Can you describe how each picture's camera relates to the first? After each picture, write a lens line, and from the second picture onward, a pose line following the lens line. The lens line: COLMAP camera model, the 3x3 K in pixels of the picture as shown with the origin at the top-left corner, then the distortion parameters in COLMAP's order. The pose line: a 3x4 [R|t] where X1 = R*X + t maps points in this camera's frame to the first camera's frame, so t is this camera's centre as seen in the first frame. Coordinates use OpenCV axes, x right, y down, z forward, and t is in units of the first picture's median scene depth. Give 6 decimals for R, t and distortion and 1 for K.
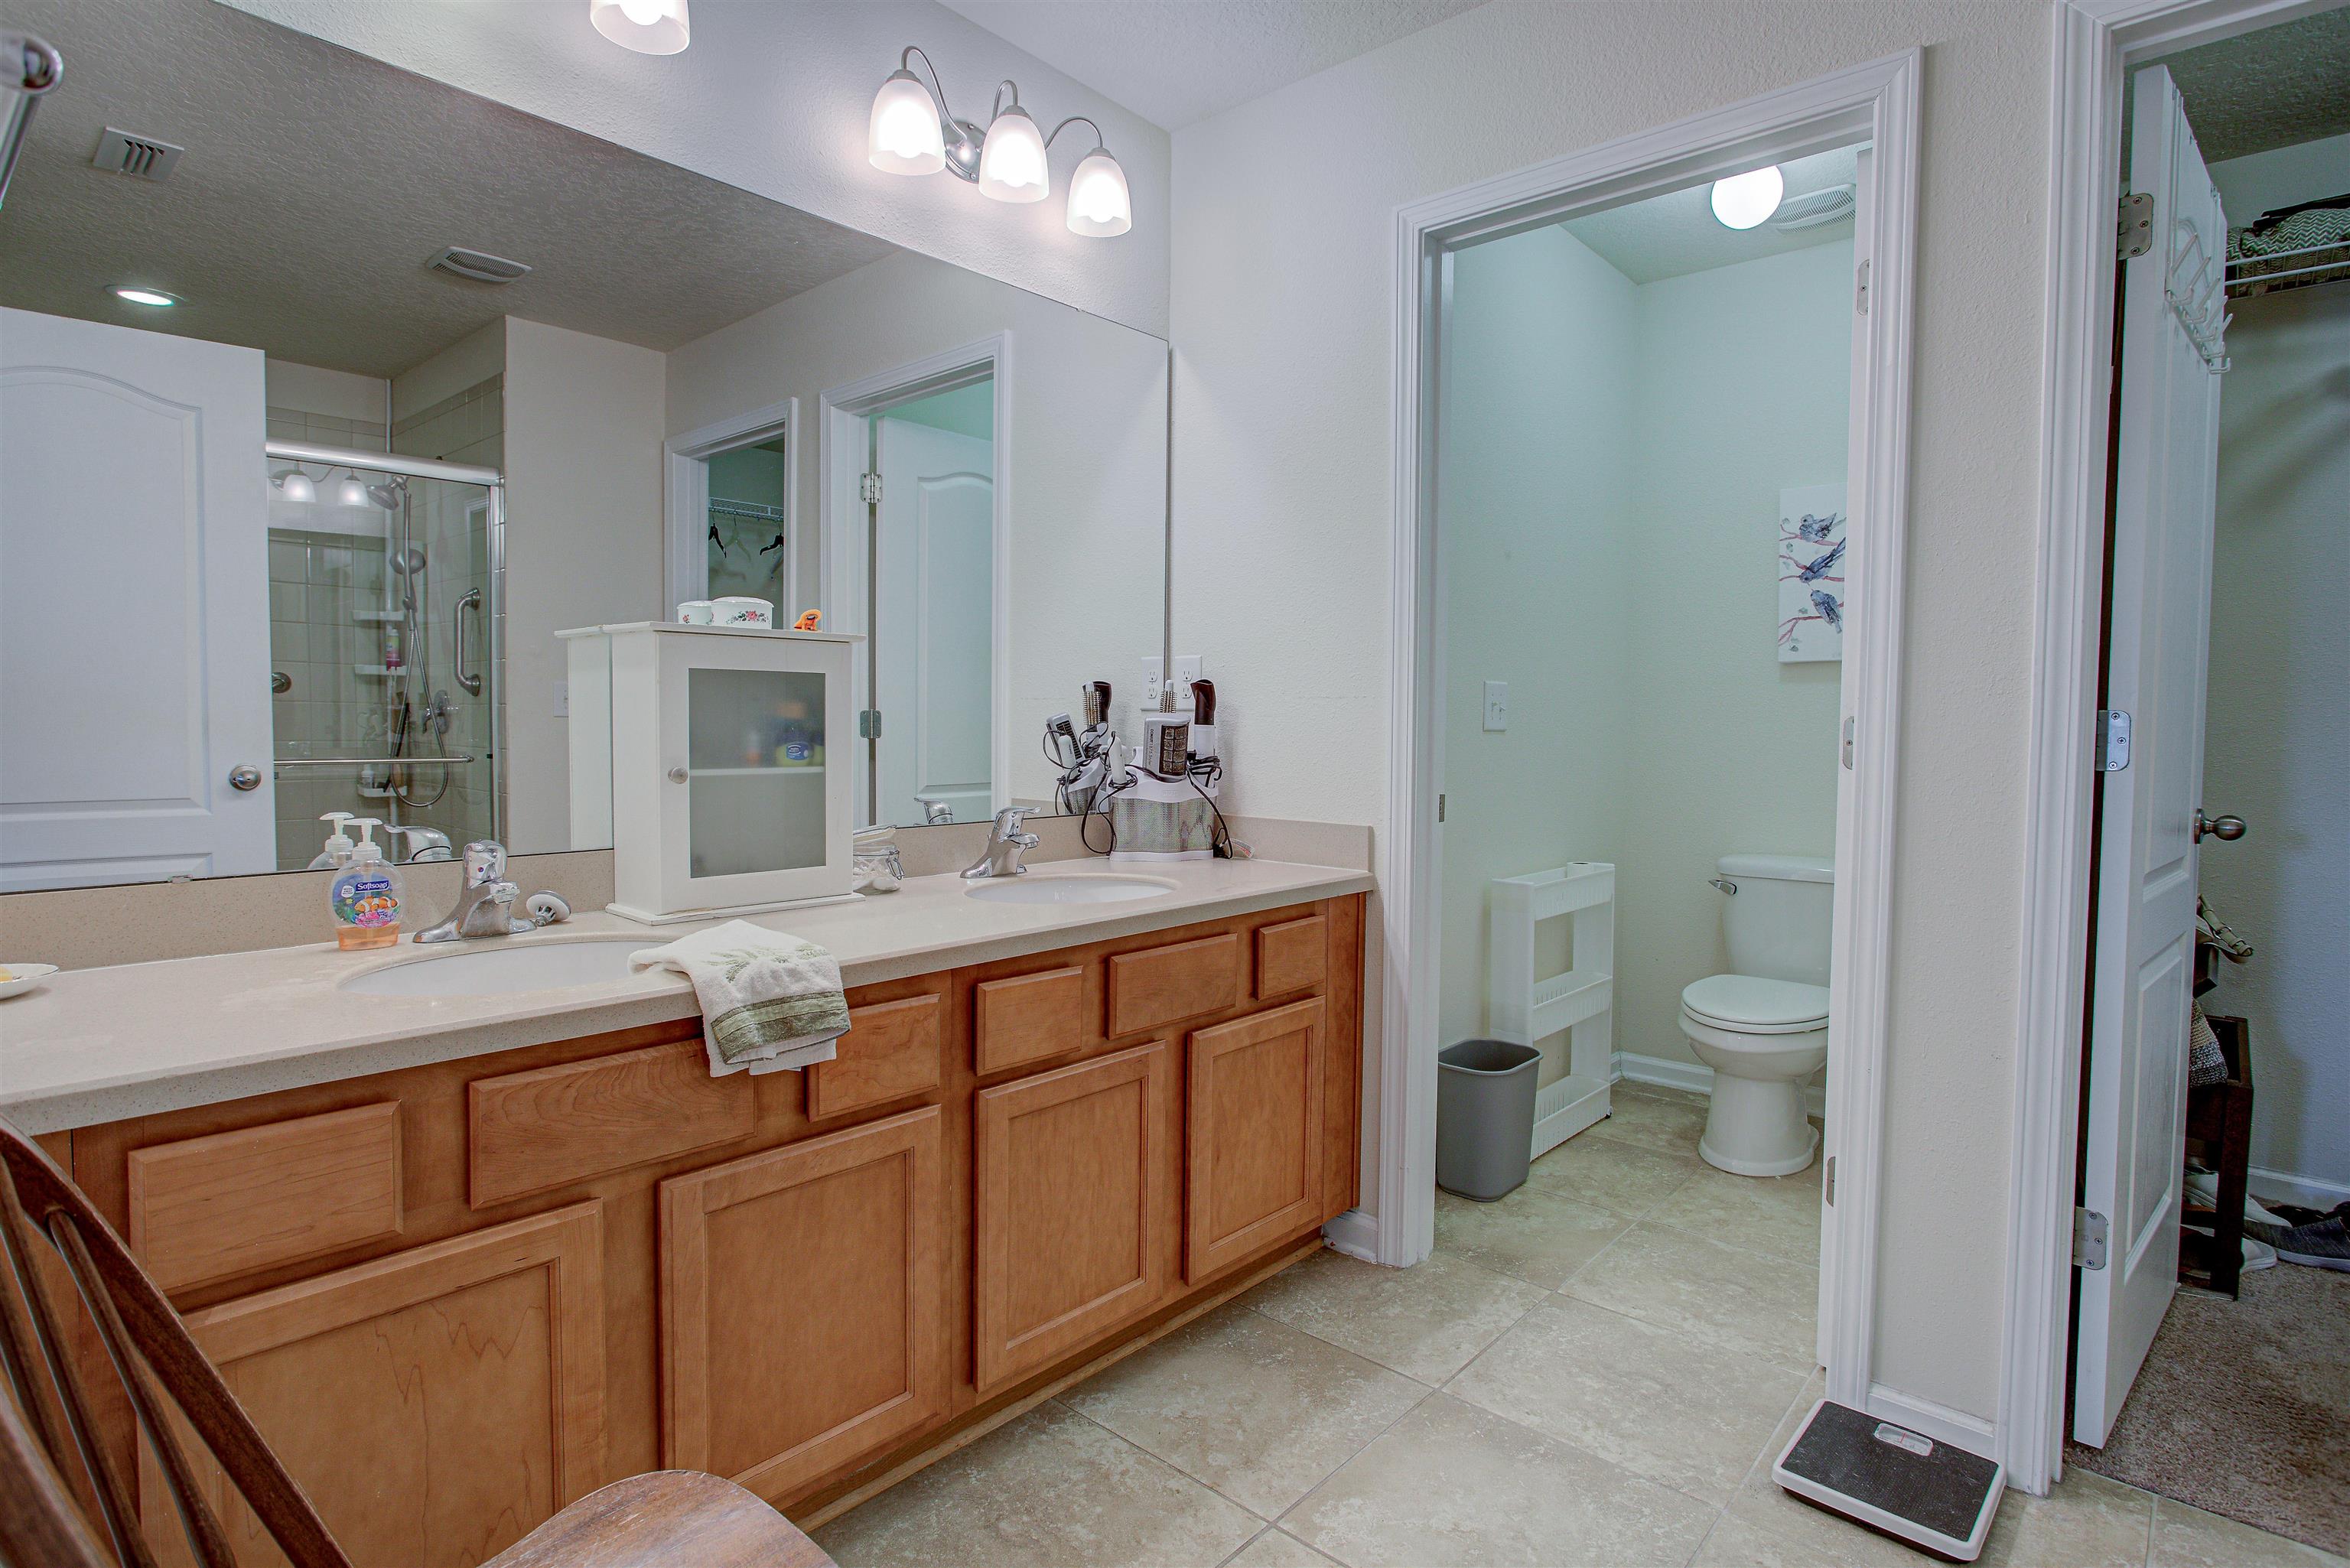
lens RADIAL K [[1181.7, 0, 1171.4], [0, 1181.7, 774.3], [0, 0, 1]] dist [-0.017204, 0.007532]
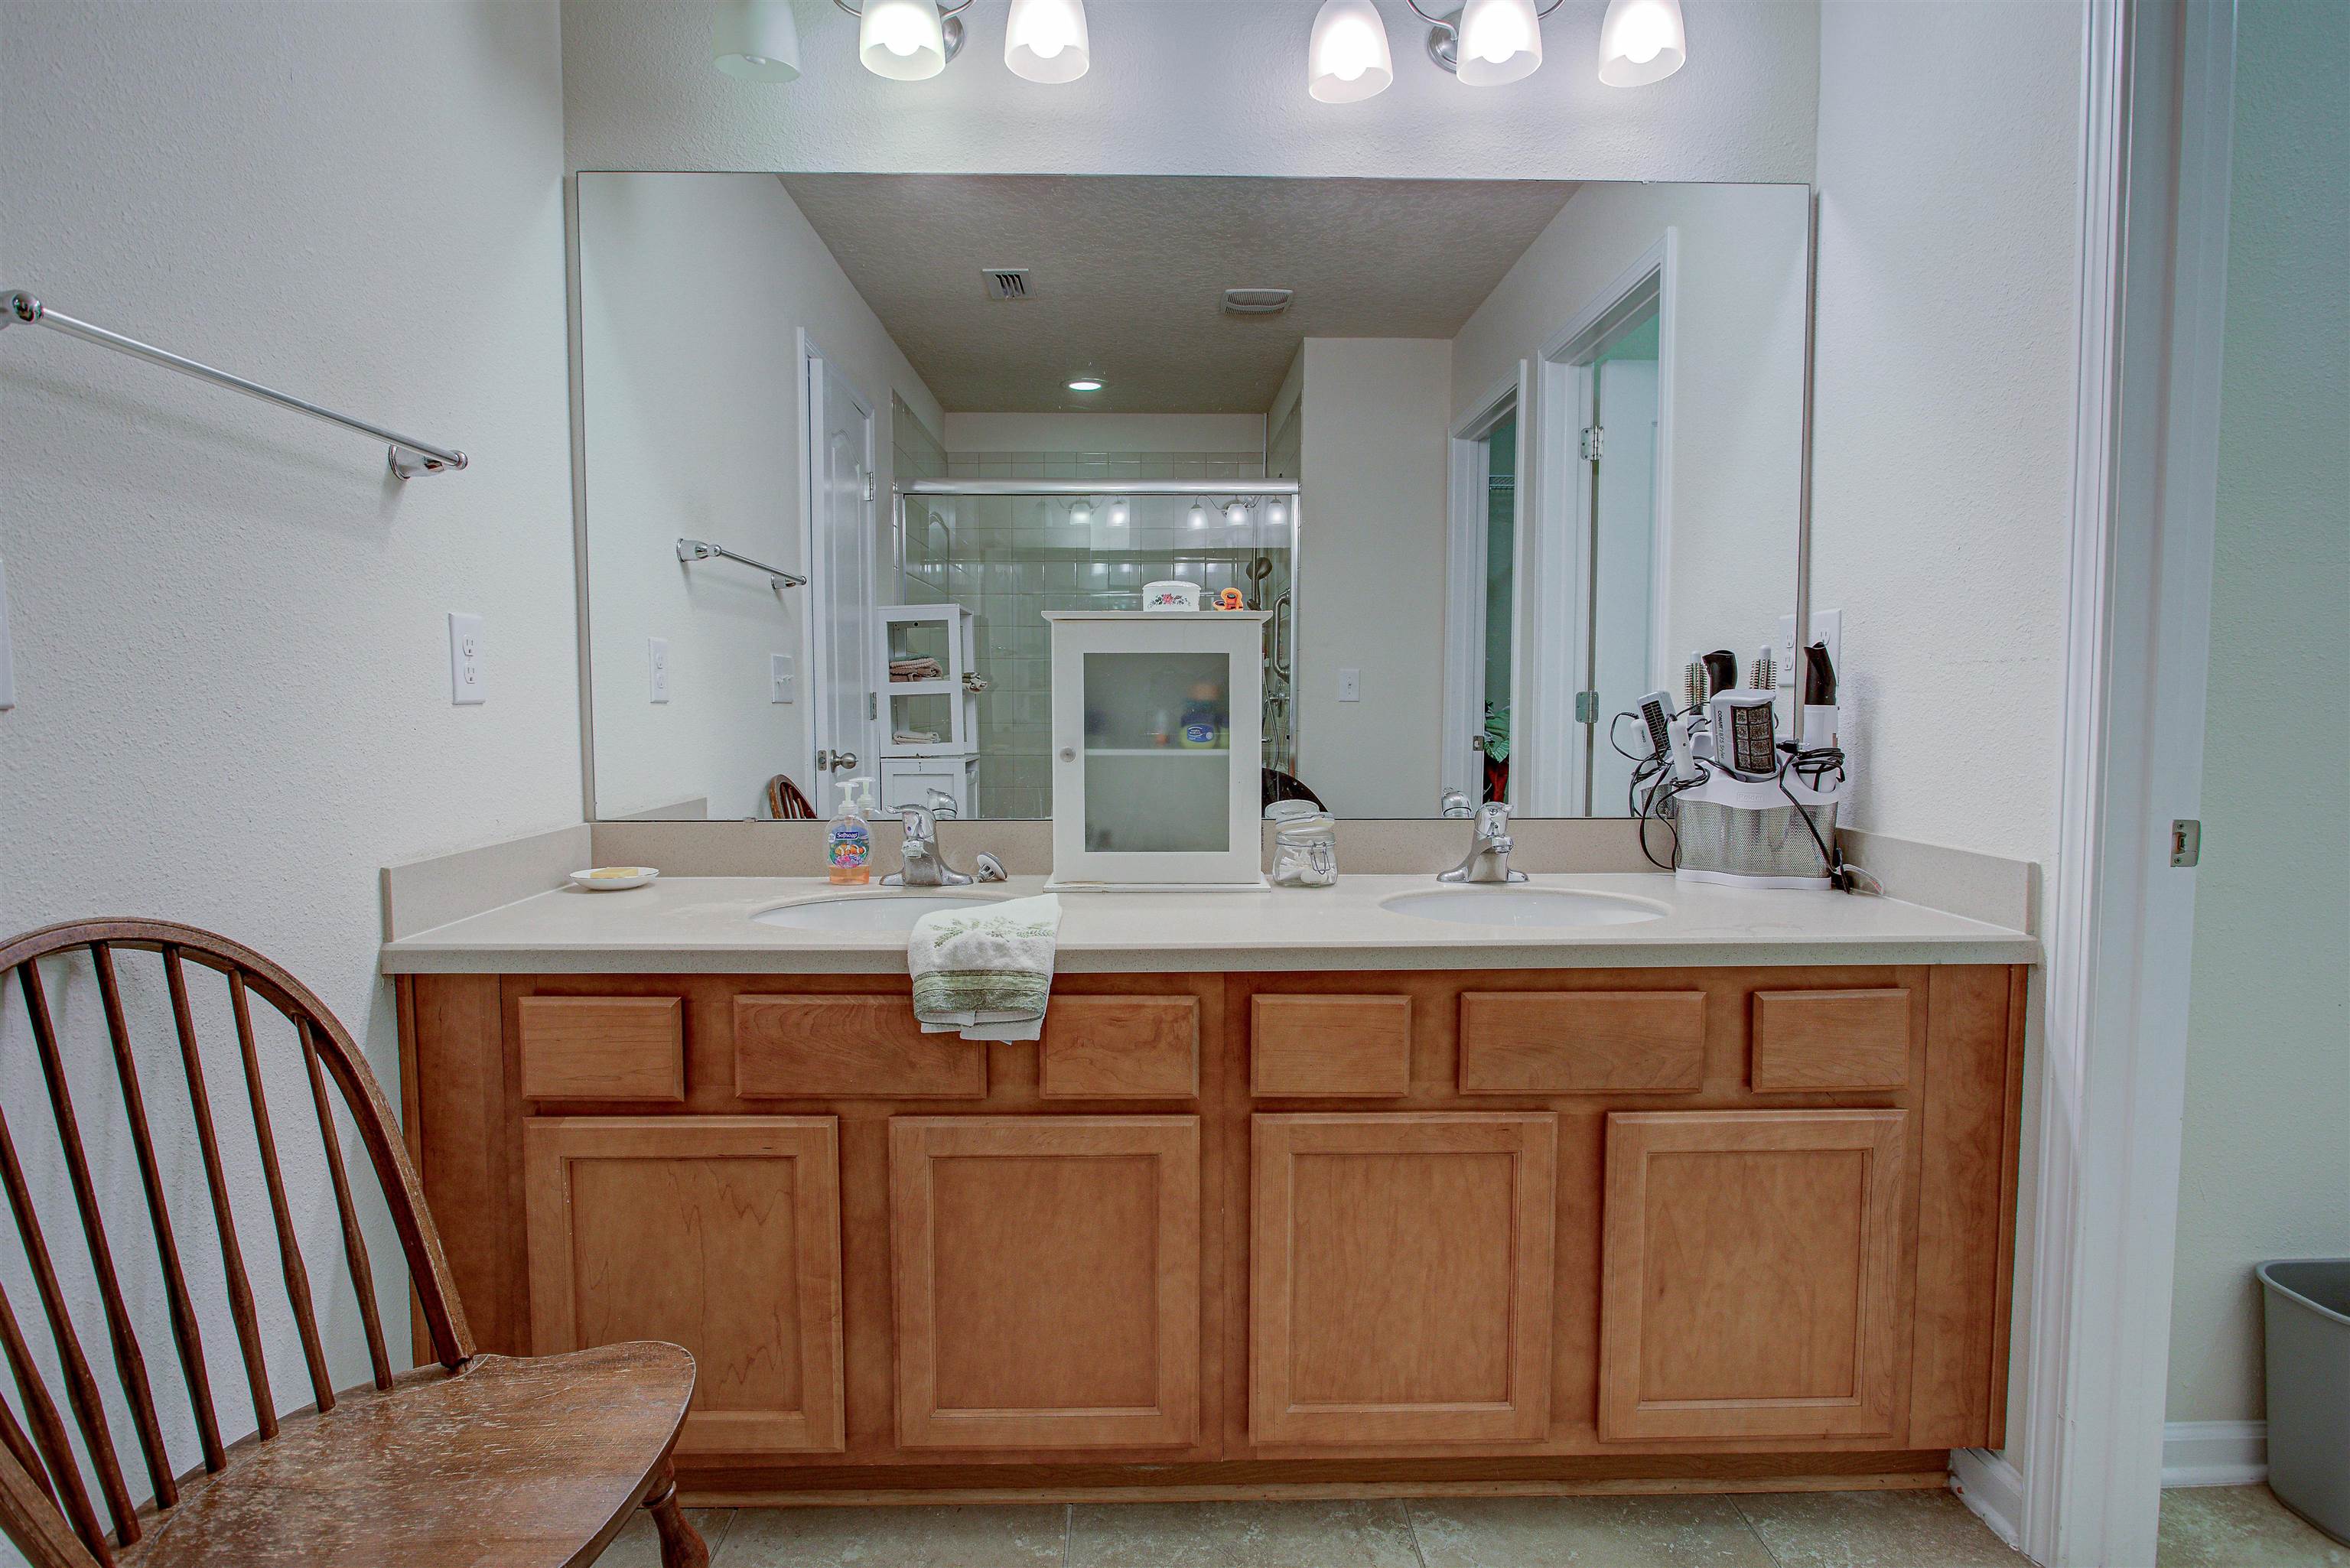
lens RADIAL K [[1211.7, 0, 1179.1], [0, 1211.7, 771.1], [0, 0, 1]] dist [-0.023775, 0.011750]
pose [[0.690594, 0.032757, -0.722501, 0.396484], [-0.026642, 0.999448, 0.019847, -0.007332], [0.722752, 0.005543, 0.691085, 0.281560]]
